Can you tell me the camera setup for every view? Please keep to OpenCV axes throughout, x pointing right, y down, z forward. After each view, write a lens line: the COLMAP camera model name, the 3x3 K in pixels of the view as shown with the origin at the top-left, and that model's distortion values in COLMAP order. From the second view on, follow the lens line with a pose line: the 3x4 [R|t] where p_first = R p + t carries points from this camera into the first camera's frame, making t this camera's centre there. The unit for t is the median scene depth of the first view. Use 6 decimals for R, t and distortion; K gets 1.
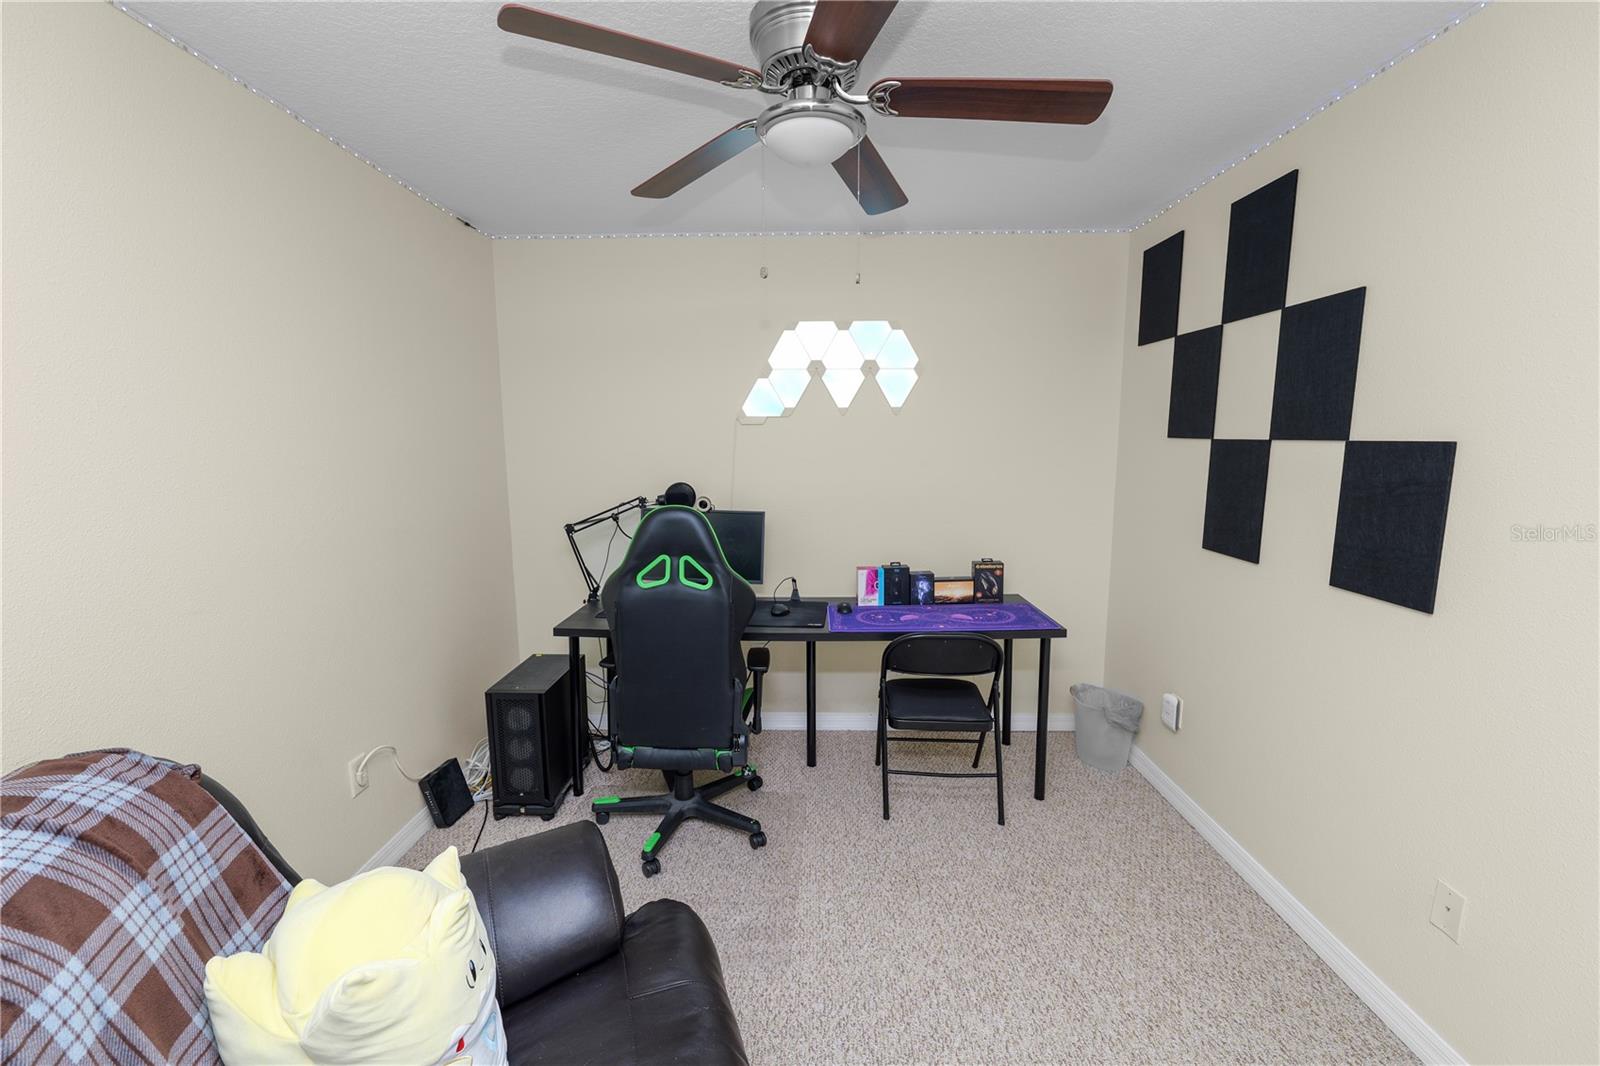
lens RADIAL K [[652.6, 0, 798.0], [0, 652.6, 530.4], [0, 0, 1]] dist [-0.012272, 0.000892]
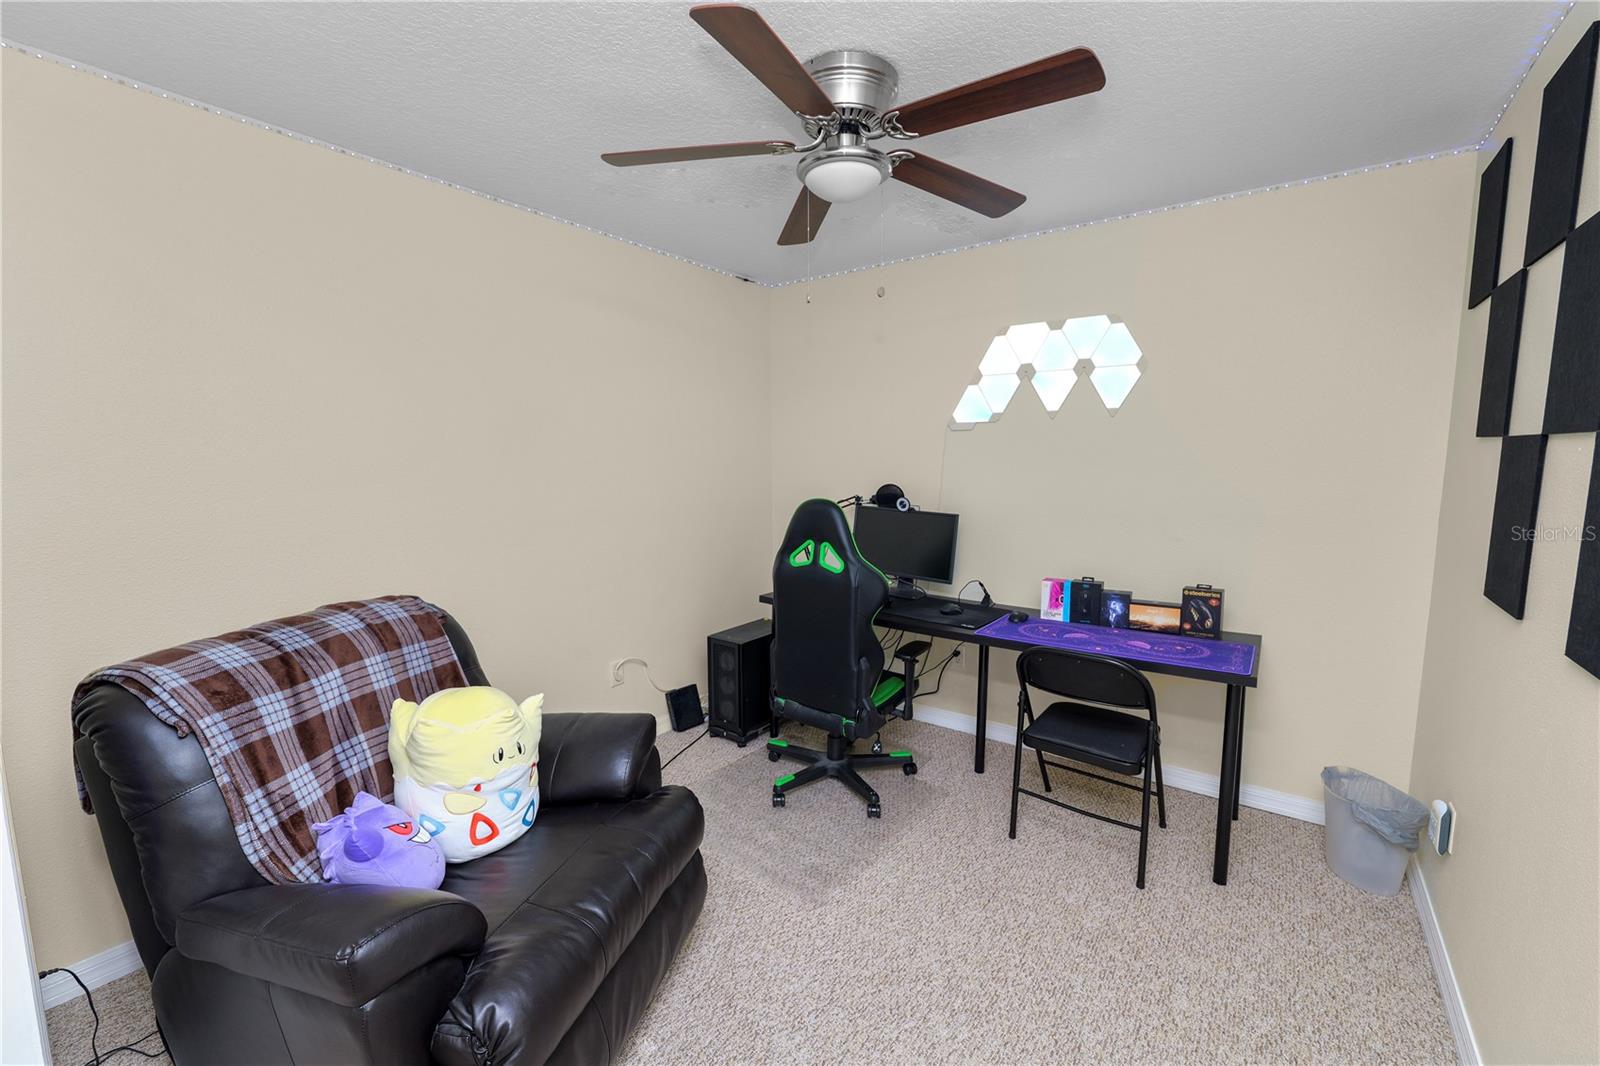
lens RADIAL K [[652.6, 0, 798.6], [0, 652.6, 530.4], [0, 0, 1]] dist [-0.012272, 0.000892]
pose [[0.813970, 0.069299, -0.576759, 0.349298], [-0.081963, 0.996627, 0.004075, 0.013133], [0.575096, 0.043956, 0.816904, 0.017566]]
